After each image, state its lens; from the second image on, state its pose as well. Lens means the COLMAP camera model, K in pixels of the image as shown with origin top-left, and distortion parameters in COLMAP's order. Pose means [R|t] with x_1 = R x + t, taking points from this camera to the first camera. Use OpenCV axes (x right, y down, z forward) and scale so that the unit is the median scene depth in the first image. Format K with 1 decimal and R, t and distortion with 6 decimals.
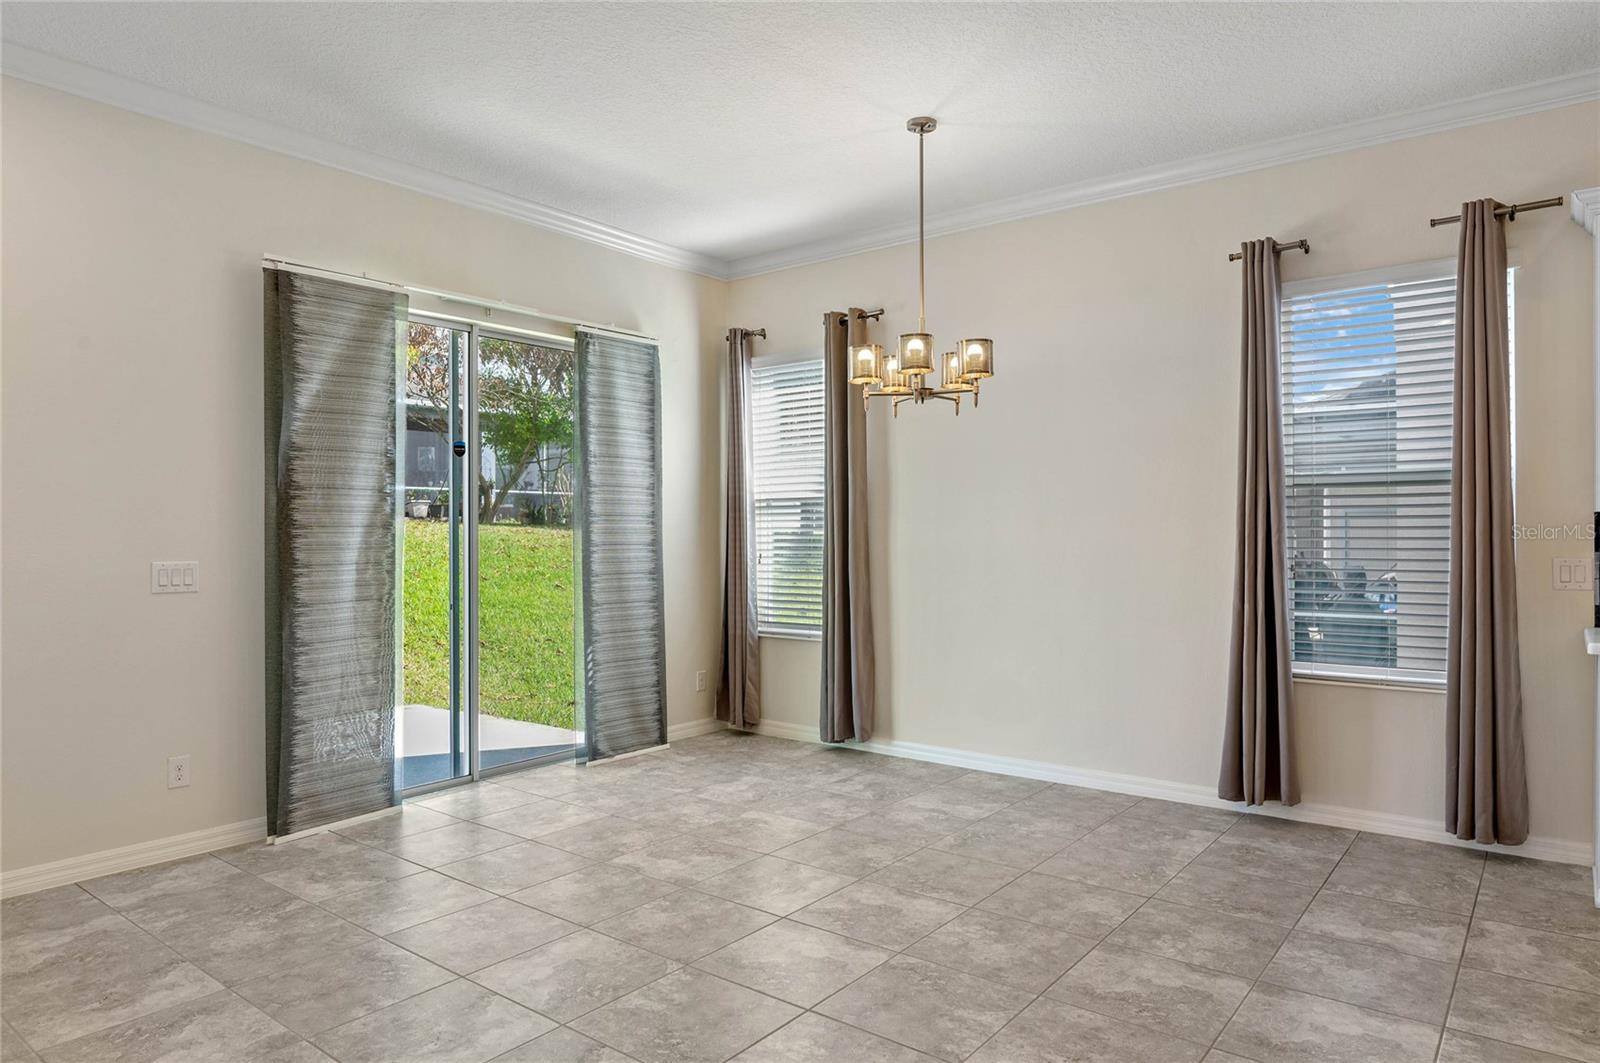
lens RADIAL K [[989.2, 0, 804.8], [0, 989.2, 535.1], [0, 0, 1]] dist [-0.007496, -0.008447]
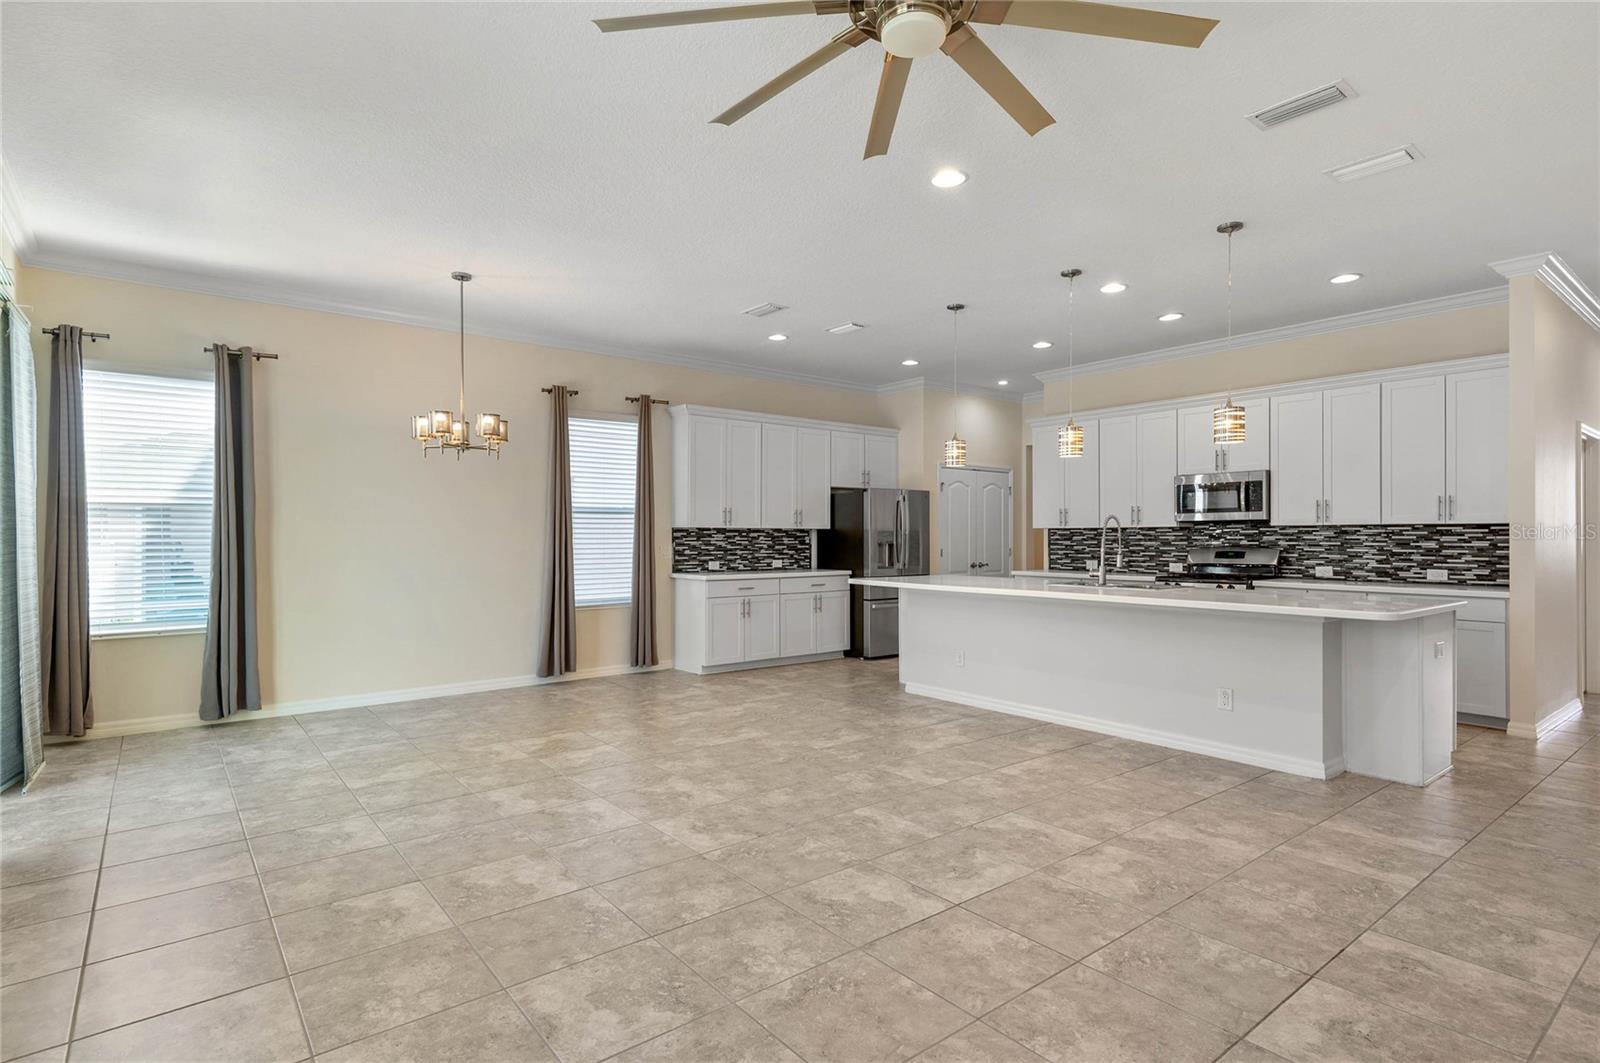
lens RADIAL K [[795.5, 0, 783.0], [0, 795.5, 533.0], [0, 0, 1]] dist [-0.006493, 0.002846]
pose [[0.254490, 0.006586, 0.967053, -0.997006], [0.007680, 0.999932, -0.008831, 0.010377], [-0.967045, 0.009675, 0.254422, 0.176793]]
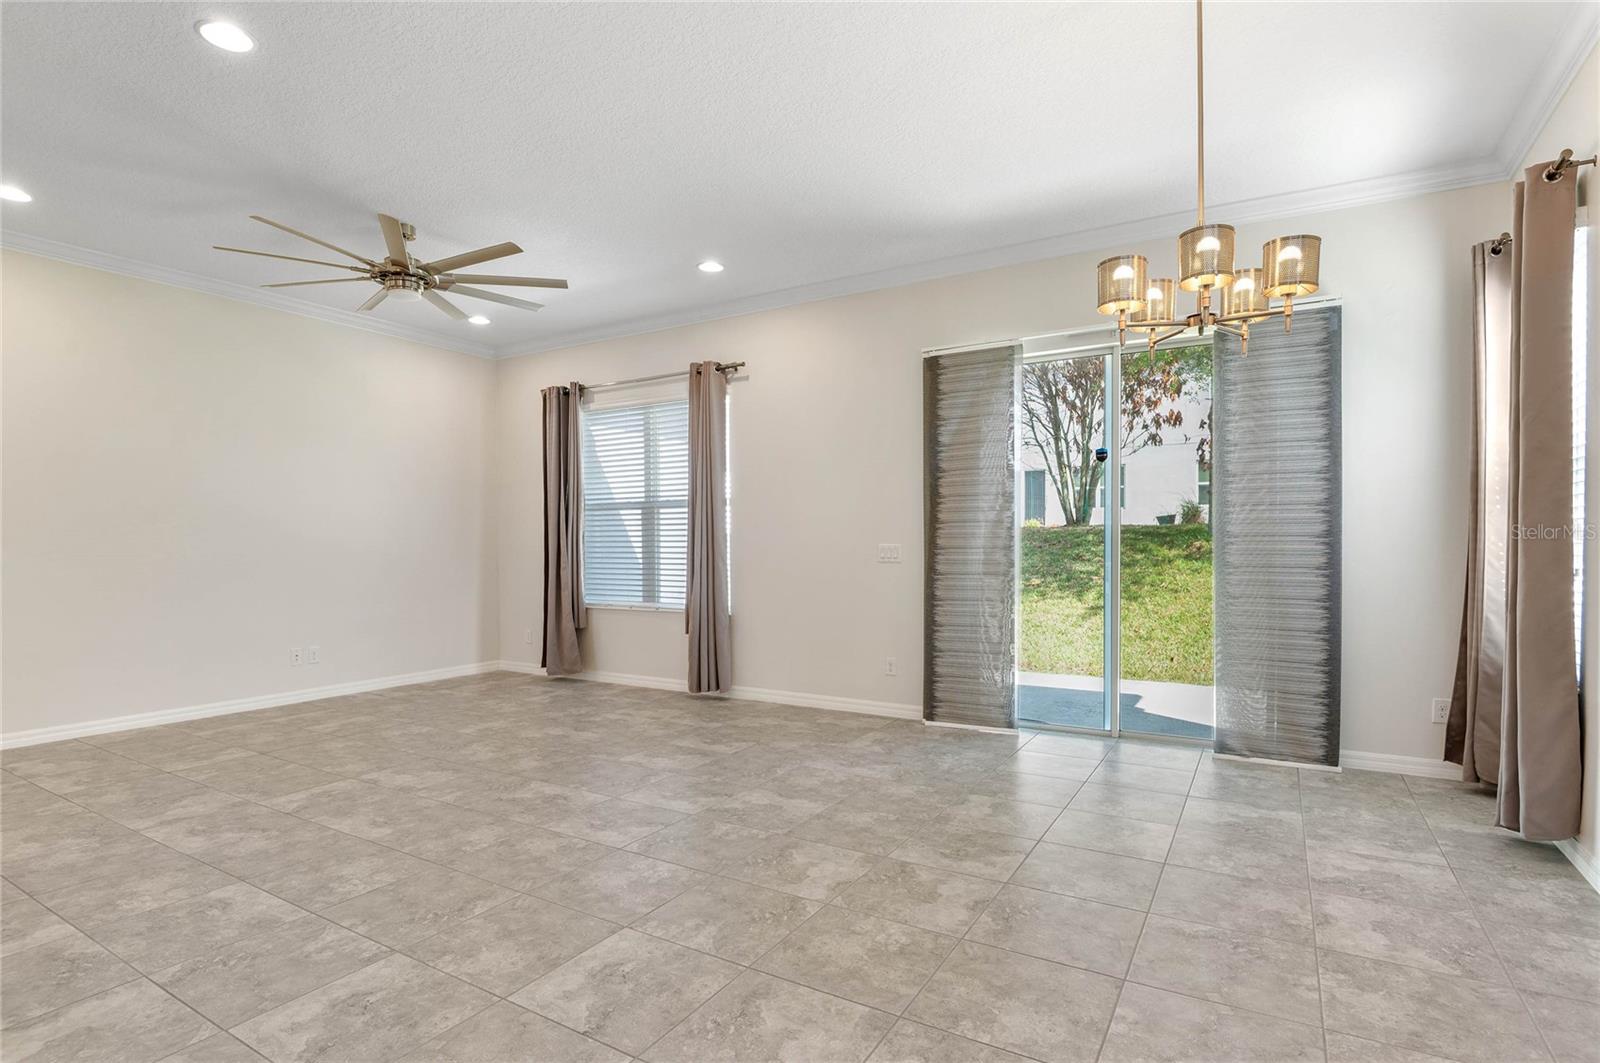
lens RADIAL K [[795.5, 0, 793.8], [0, 795.5, 573.2], [0, 0, 1]] dist [-0.006493, 0.002846]
pose [[0.120088, 0.039031, -0.991996, 0.682186], [-0.001013, 0.999231, 0.039193, 0.021297], [0.992763, -0.003701, 0.120036, 0.627455]]
